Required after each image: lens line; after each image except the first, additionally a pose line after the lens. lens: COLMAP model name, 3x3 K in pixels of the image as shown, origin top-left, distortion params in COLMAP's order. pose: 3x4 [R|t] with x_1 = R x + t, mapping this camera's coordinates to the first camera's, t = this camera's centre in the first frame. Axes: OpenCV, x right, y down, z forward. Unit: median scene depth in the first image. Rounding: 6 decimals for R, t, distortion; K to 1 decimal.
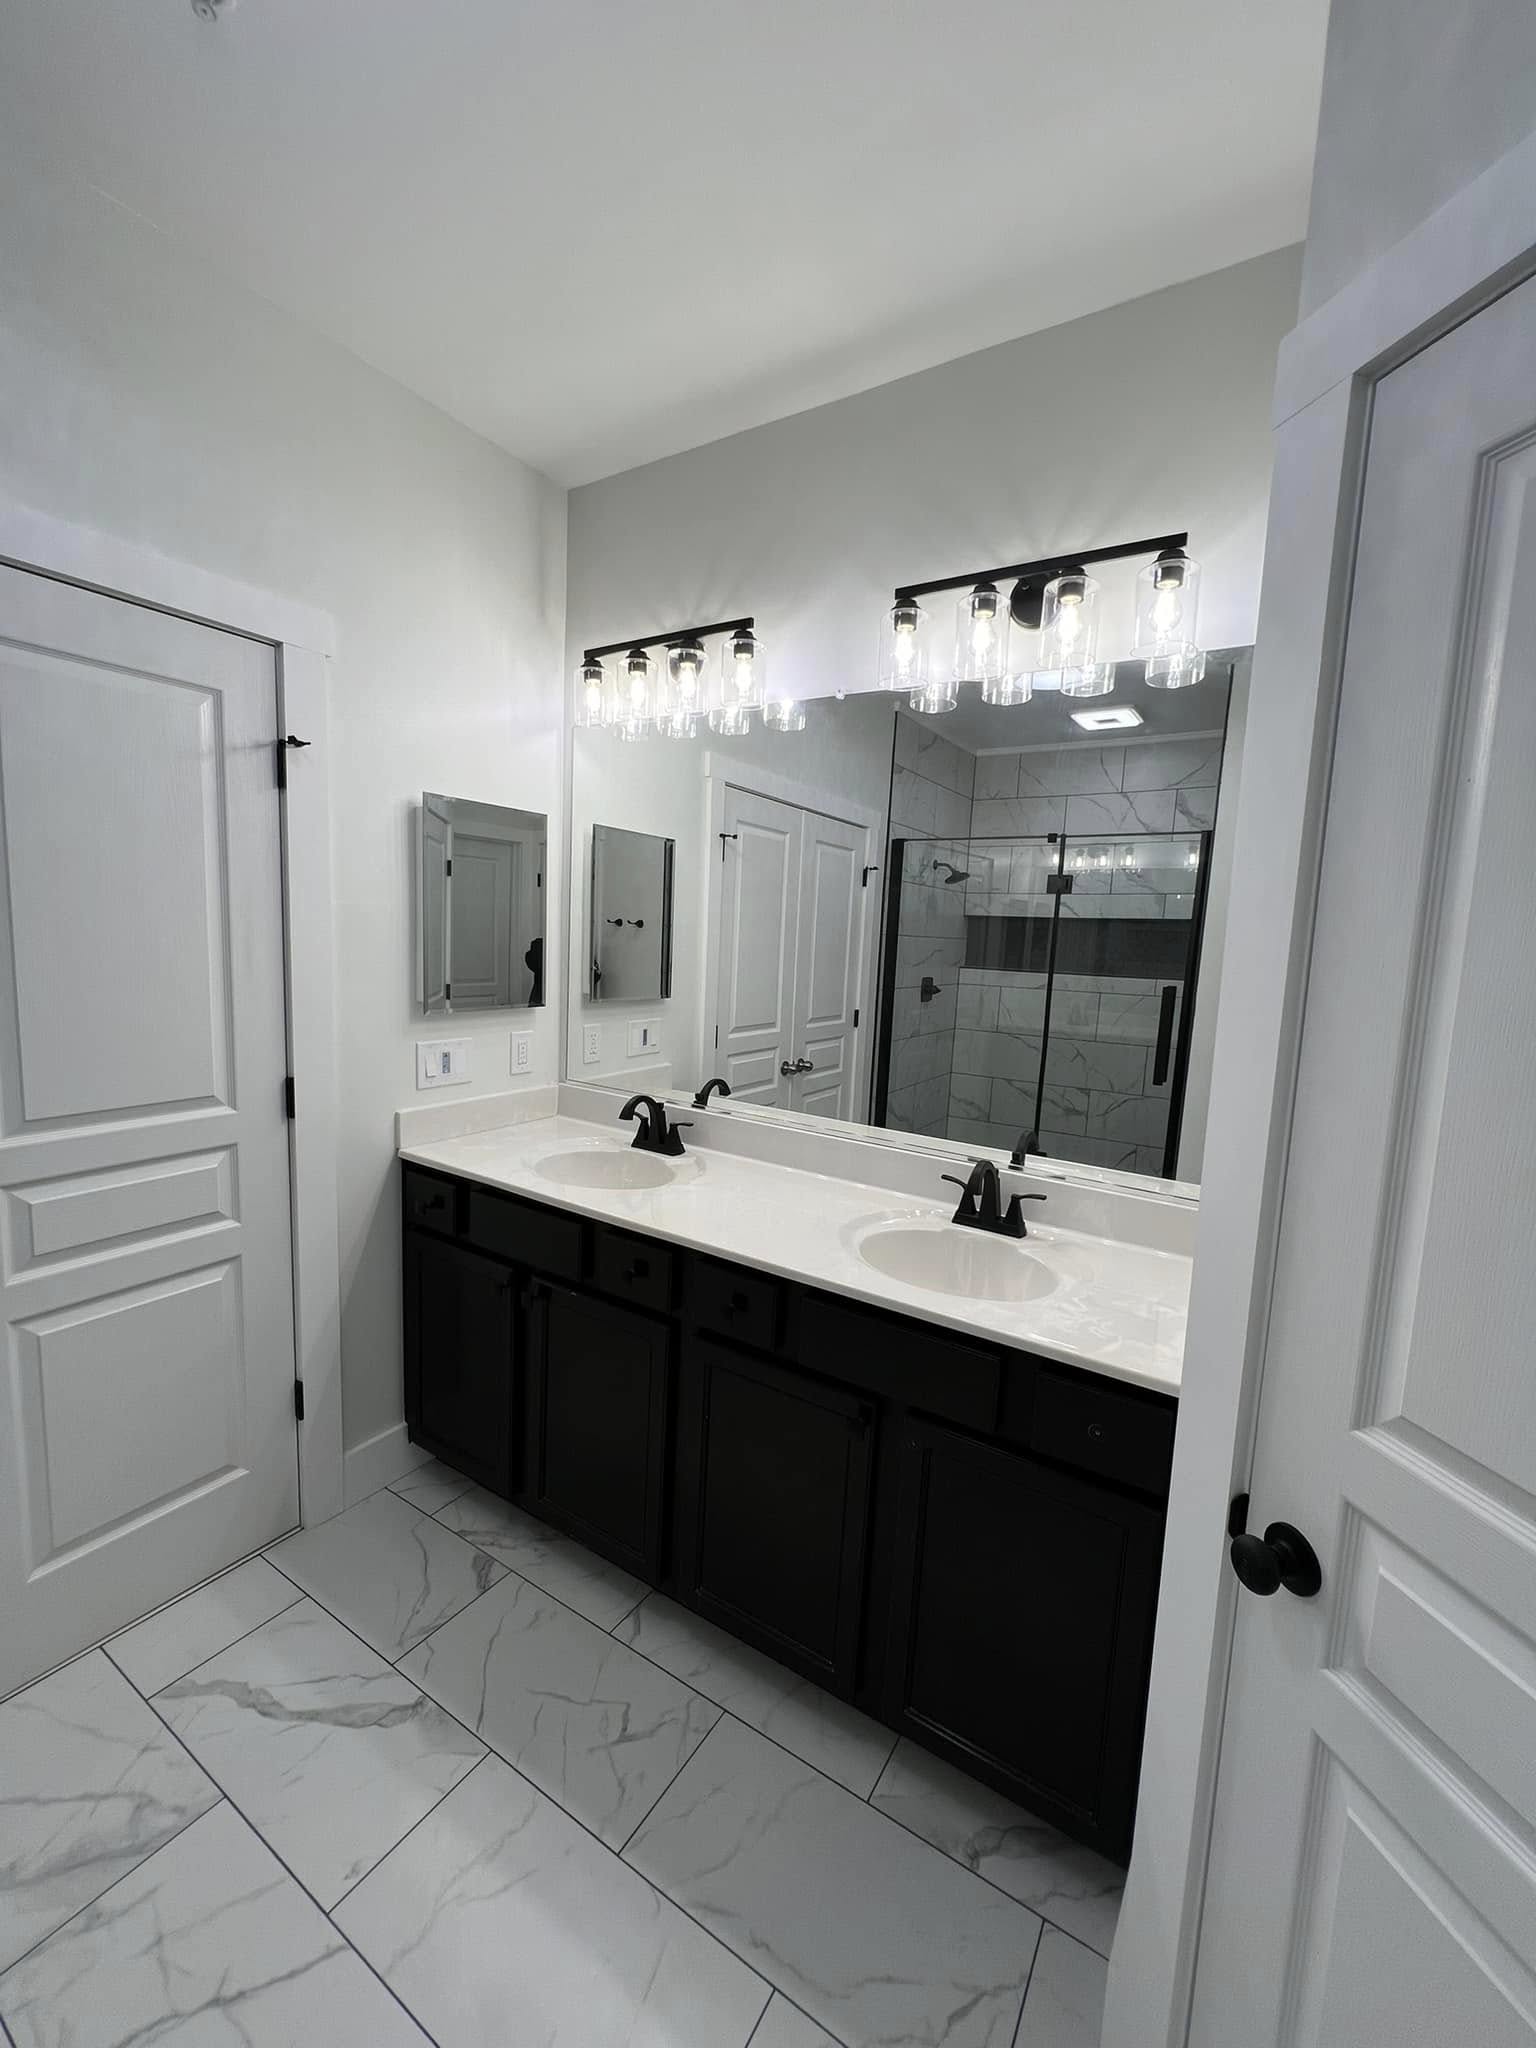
lens RADIAL K [[821.8, 0, 770.4], [0, 821.8, 1026.1], [0, 0, 1]] dist [-0.002425, 0.000453]
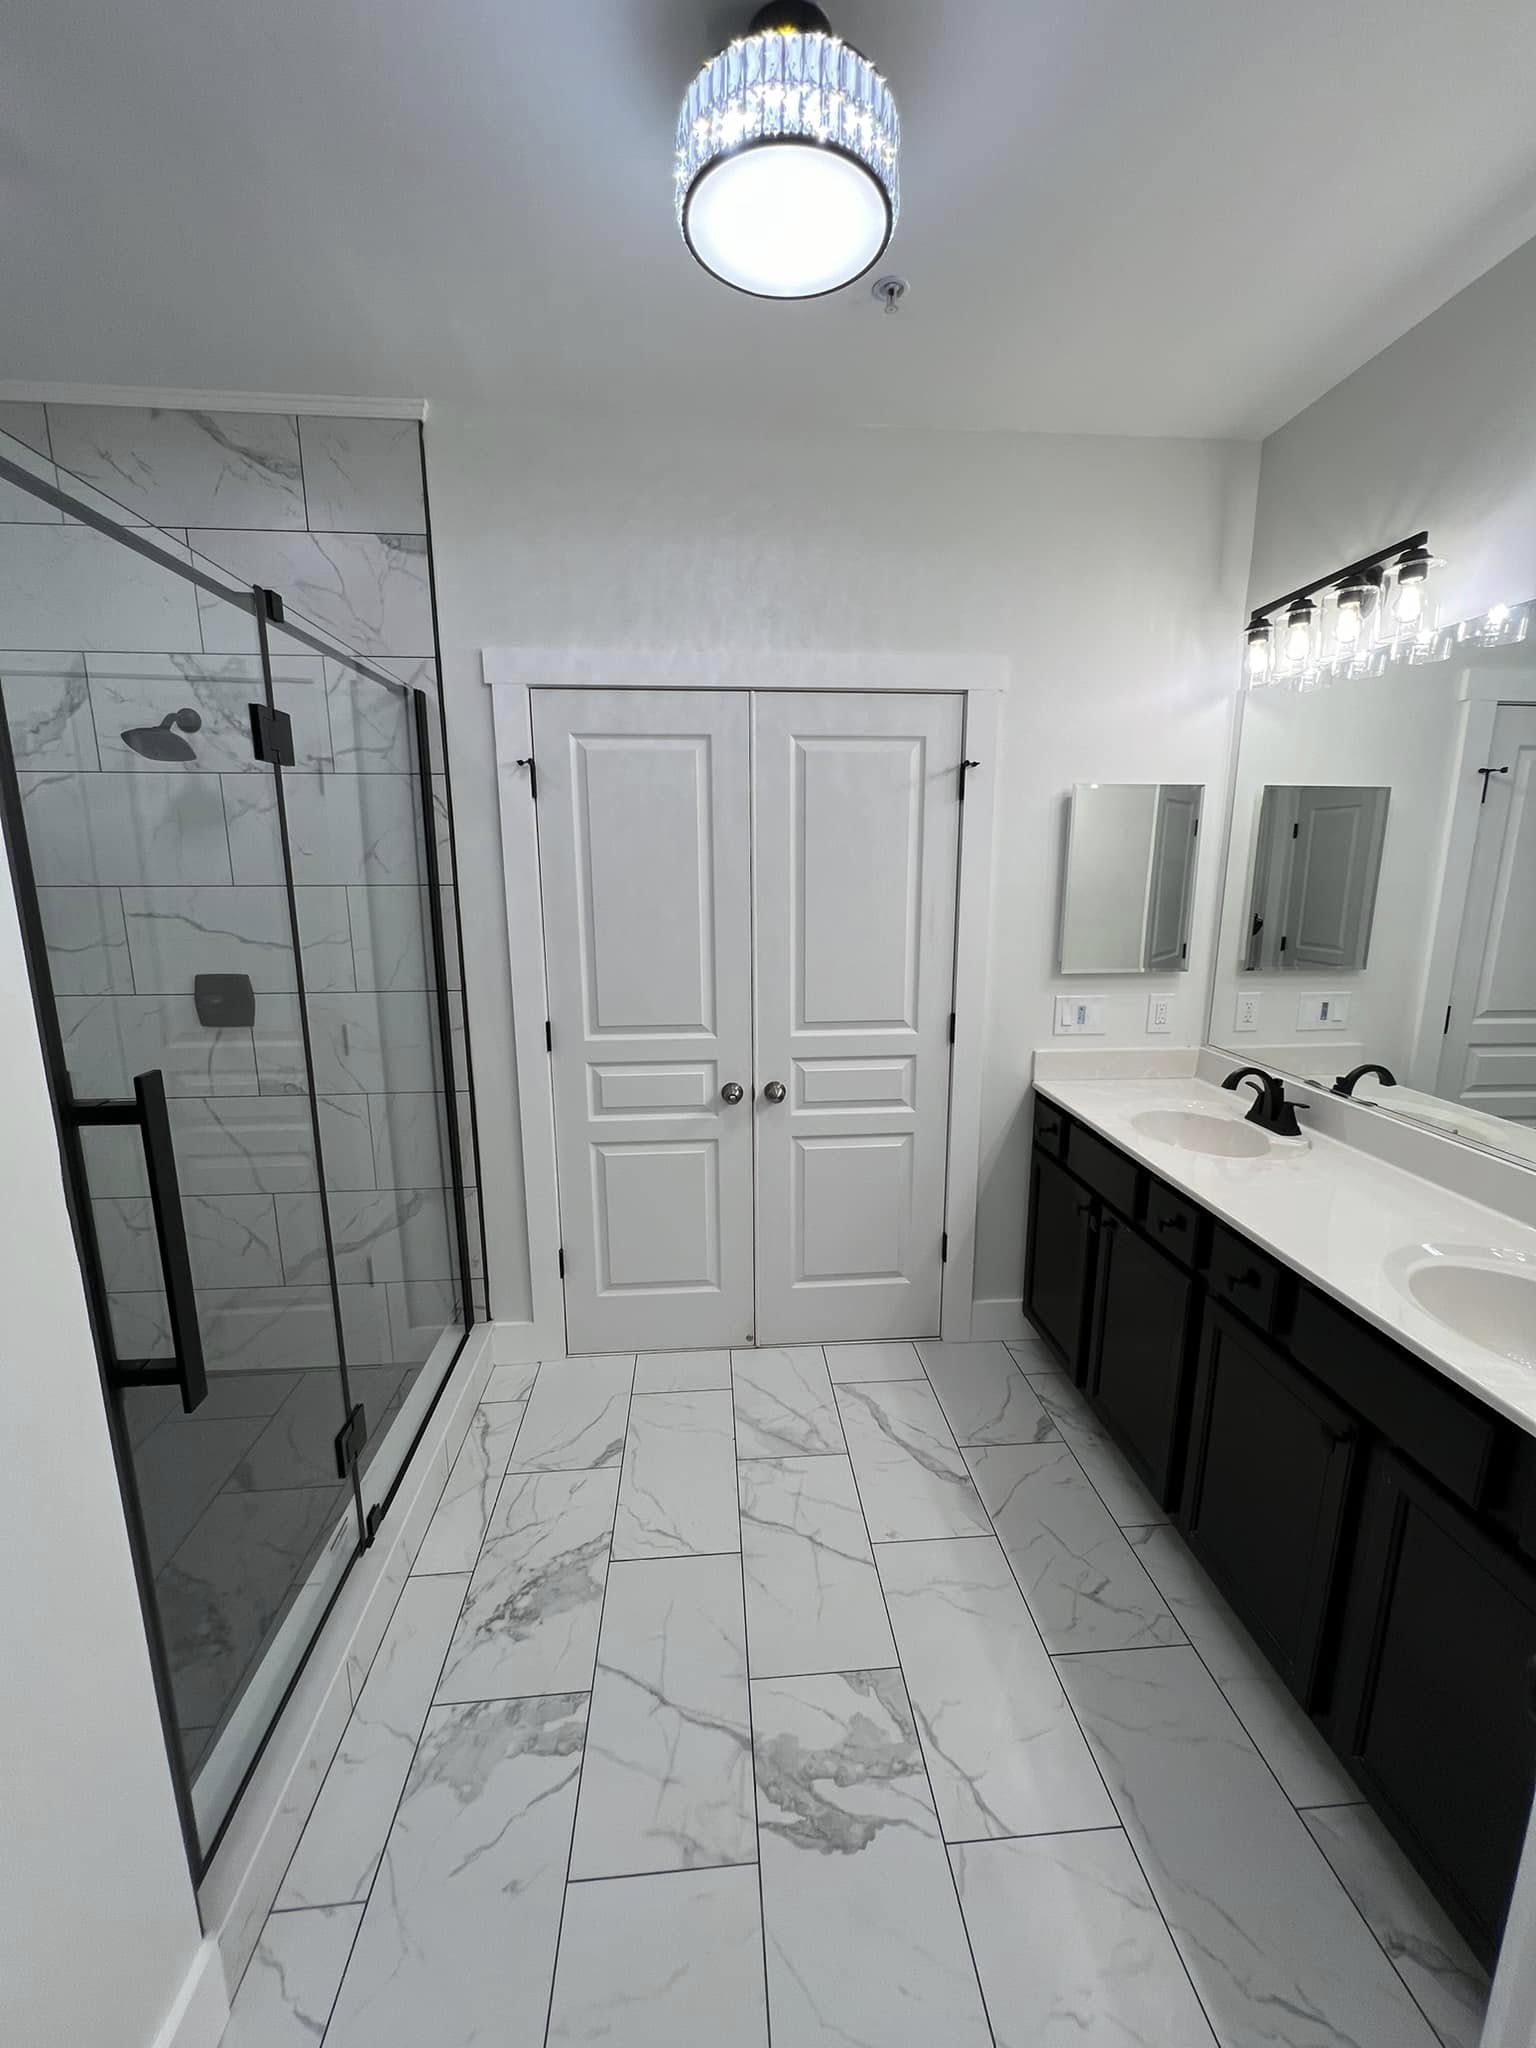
lens RADIAL K [[821.8, 0, 770.4], [0, 821.8, 1026.1], [0, 0, 1]] dist [-0.002425, 0.000453]
pose [[0.597150, 0.111153, -0.794391, 0.310366], [-0.064043, 0.993797, 0.090914, -0.020245], [0.799569, -0.003414, 0.600565, -0.060676]]
